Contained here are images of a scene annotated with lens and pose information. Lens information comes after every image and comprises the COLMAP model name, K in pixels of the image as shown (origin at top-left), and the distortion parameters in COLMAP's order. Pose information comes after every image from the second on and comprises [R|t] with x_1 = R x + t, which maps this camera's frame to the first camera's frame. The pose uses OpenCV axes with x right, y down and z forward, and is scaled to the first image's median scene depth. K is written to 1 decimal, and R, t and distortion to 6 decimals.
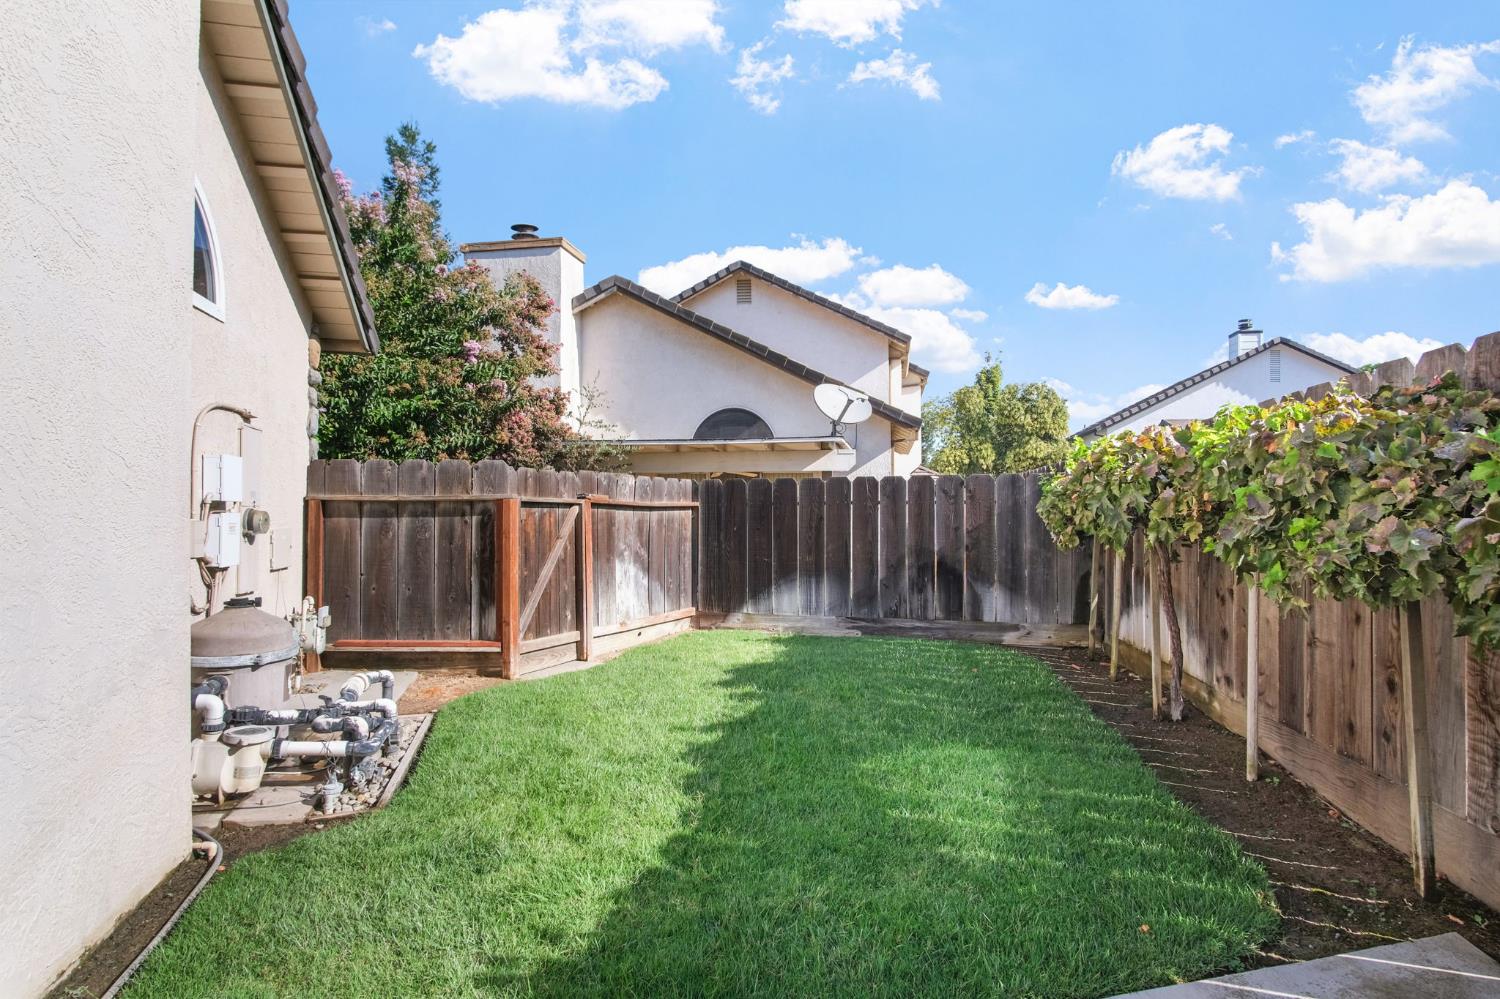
lens RADIAL K [[812.3, 0, 758.5], [0, 812.3, 497.5], [0, 0, 1]] dist [-0.026436, 0.004648]
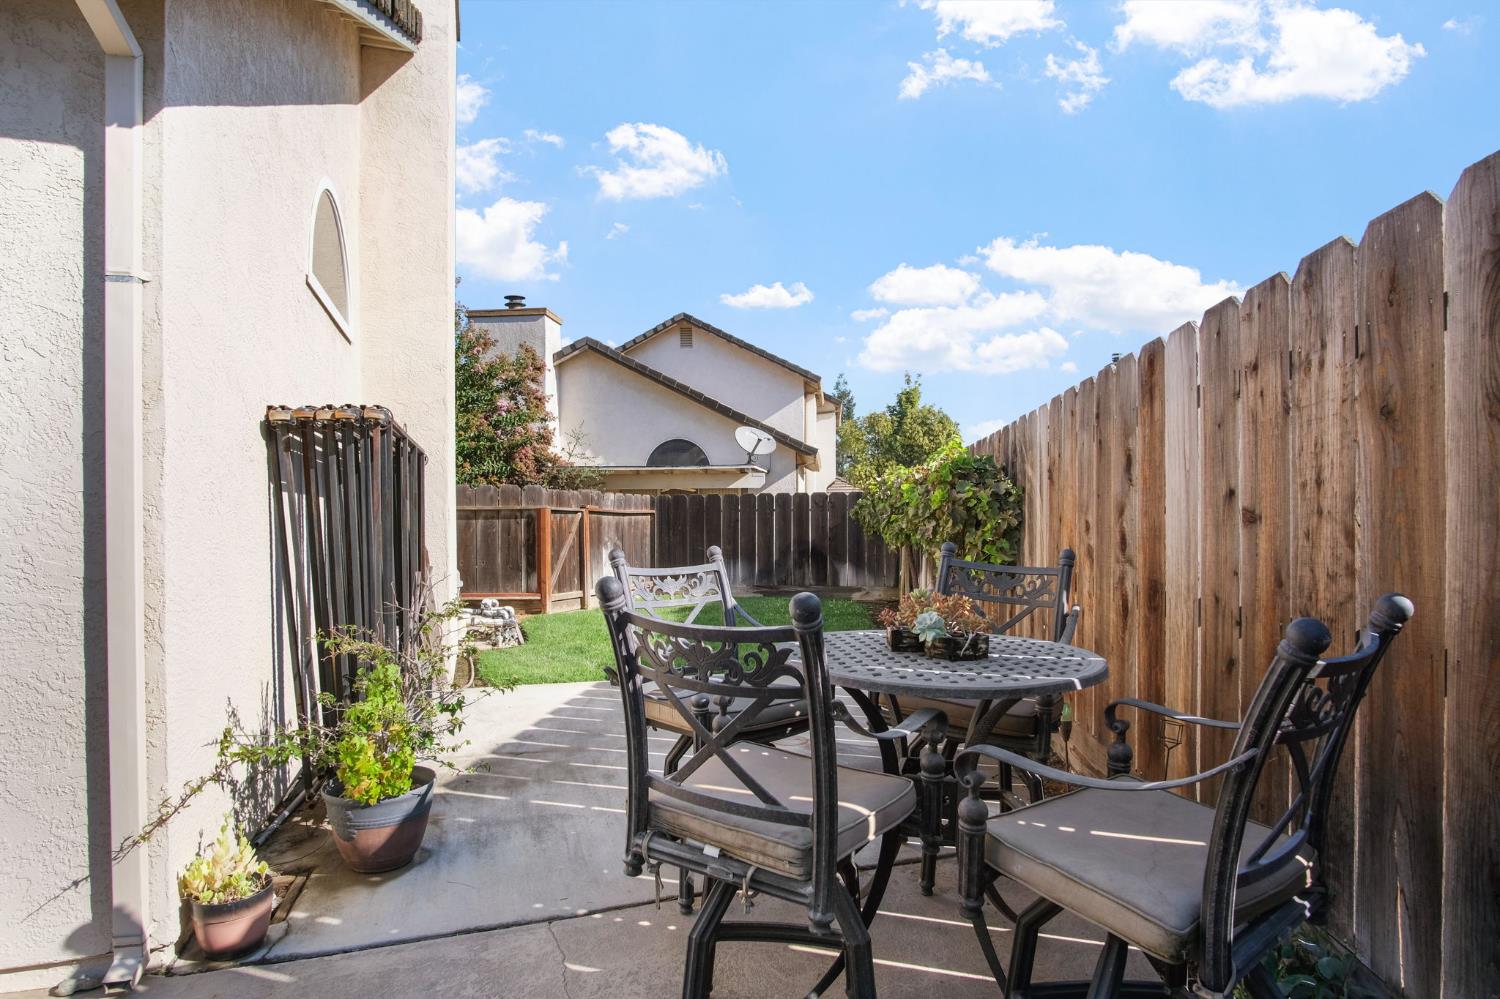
lens RADIAL K [[812.3, 0, 754.7], [0, 812.3, 503.7], [0, 0, 1]] dist [-0.026436, 0.004648]
pose [[0.997931, -0.002680, 0.064240, 0.012910], [0.002934, 0.999988, -0.003851, -0.000226], [-0.064229, 0.004032, 0.997927, -0.500755]]
